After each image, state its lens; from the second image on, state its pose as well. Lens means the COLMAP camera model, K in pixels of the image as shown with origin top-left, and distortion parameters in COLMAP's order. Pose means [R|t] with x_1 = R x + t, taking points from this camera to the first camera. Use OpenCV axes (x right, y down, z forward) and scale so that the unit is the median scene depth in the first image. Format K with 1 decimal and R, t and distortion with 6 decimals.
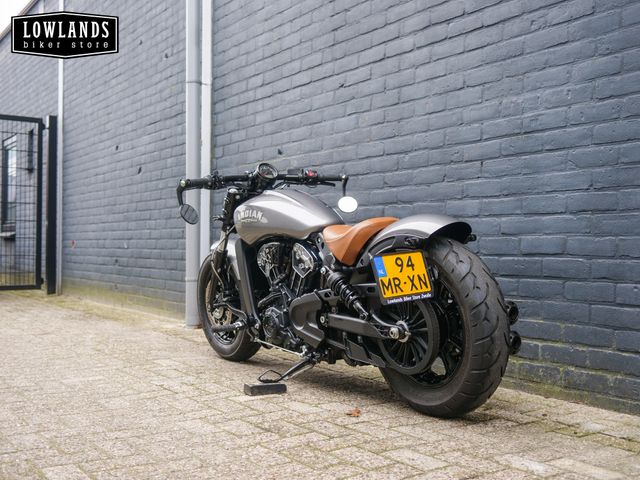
lens RADIAL K [[736.0, 0, 320.0], [0, 736.0, 240.0], [0, 0, 1]] dist [-0.005579, 0.018632]
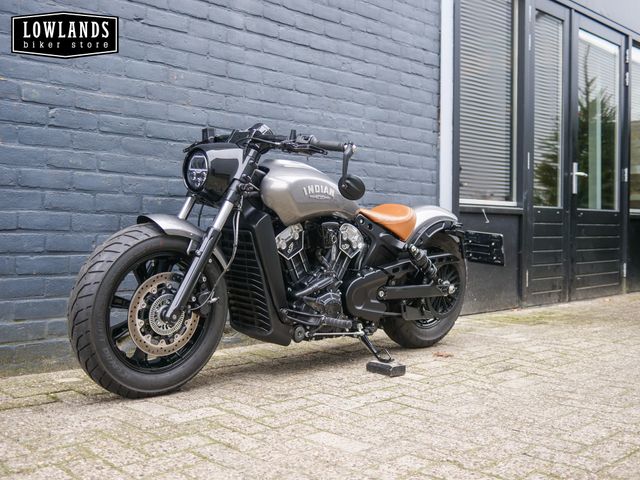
lens RADIAL K [[736.0, 0, 320.0], [0, 736.0, 240.0], [0, 0, 1]] dist [-0.005579, 0.018632]
pose [[-0.185115, -0.020186, 0.982509, -0.882622], [-0.021119, 0.999640, 0.016559, 0.009095], [-0.982490, -0.017684, -0.185475, 1.076896]]
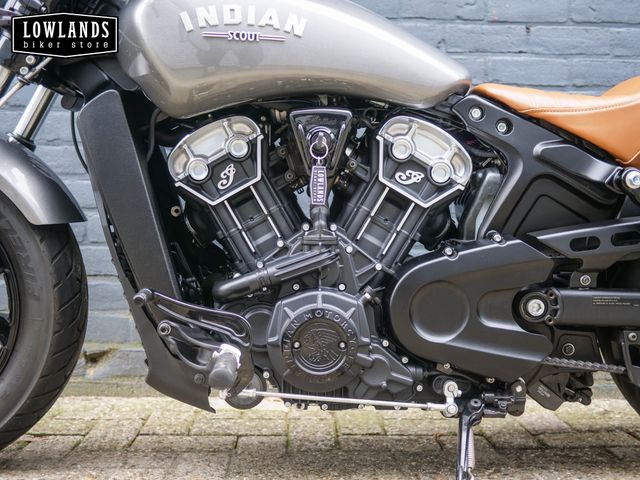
lens RADIAL K [[736.0, 0, 320.0], [0, 736.0, 240.0], [0, 0, 1]] dist [-0.005579, 0.018632]
pose [[0.533657, 0.004971, 0.845687, -0.332508], [-0.016924, 0.999845, 0.004803, 0.059158], [-0.845532, -0.016876, 0.533658, 0.735292]]
